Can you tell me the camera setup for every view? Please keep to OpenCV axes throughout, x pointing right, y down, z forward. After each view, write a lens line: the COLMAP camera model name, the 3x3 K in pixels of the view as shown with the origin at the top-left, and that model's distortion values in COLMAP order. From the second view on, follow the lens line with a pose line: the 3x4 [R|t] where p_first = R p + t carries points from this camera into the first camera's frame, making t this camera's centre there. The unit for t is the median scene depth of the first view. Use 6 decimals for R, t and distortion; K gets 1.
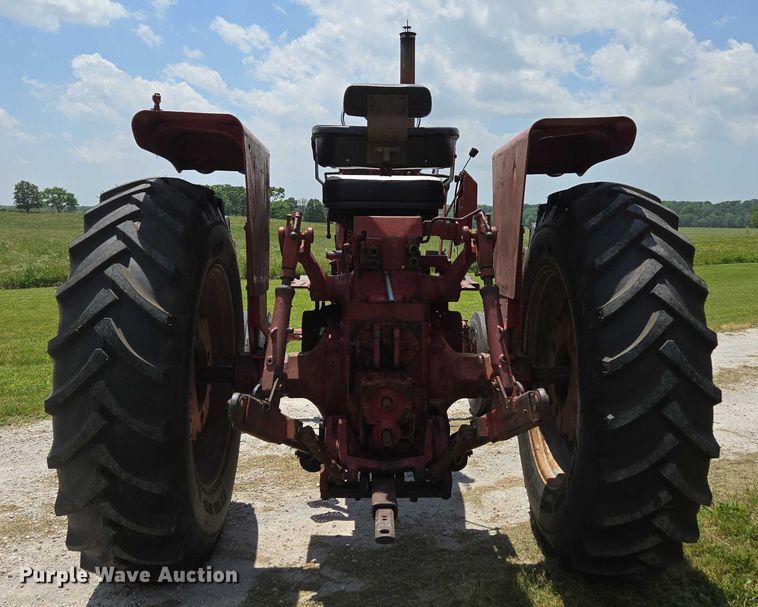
lens RADIAL K [[723.9, 0, 377.2], [0, 723.9, 304.5], [0, 0, 1]] dist [0.058549, 0.000000]
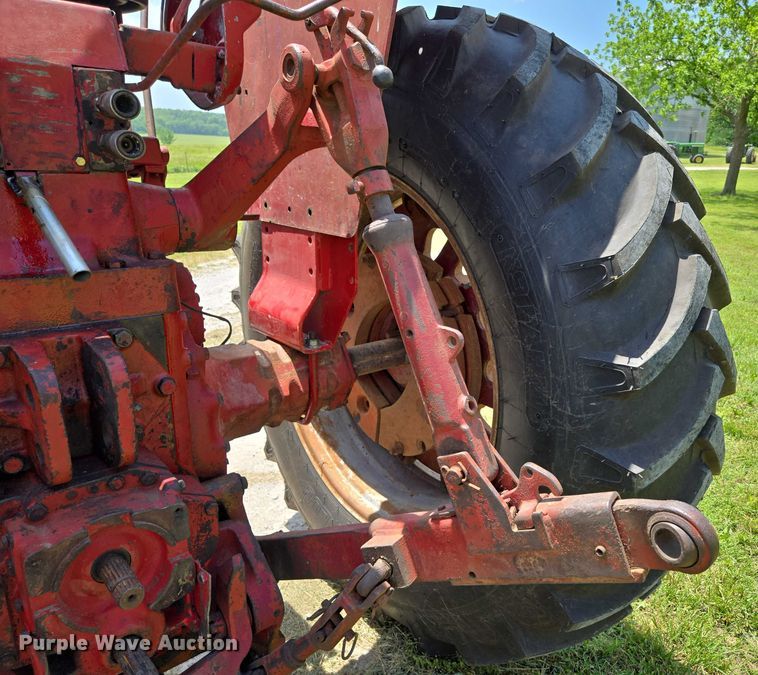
lens RADIAL K [[626.3, 0, 449.5], [0, 626.3, 342.9], [0, 0, 1]] dist [0.058369, -0.032318]
pose [[0.743467, -0.172786, 0.646067, -0.046908], [0.029415, 0.973561, 0.226524, -0.034658], [-0.668126, -0.149409, 0.728893, 0.711144]]
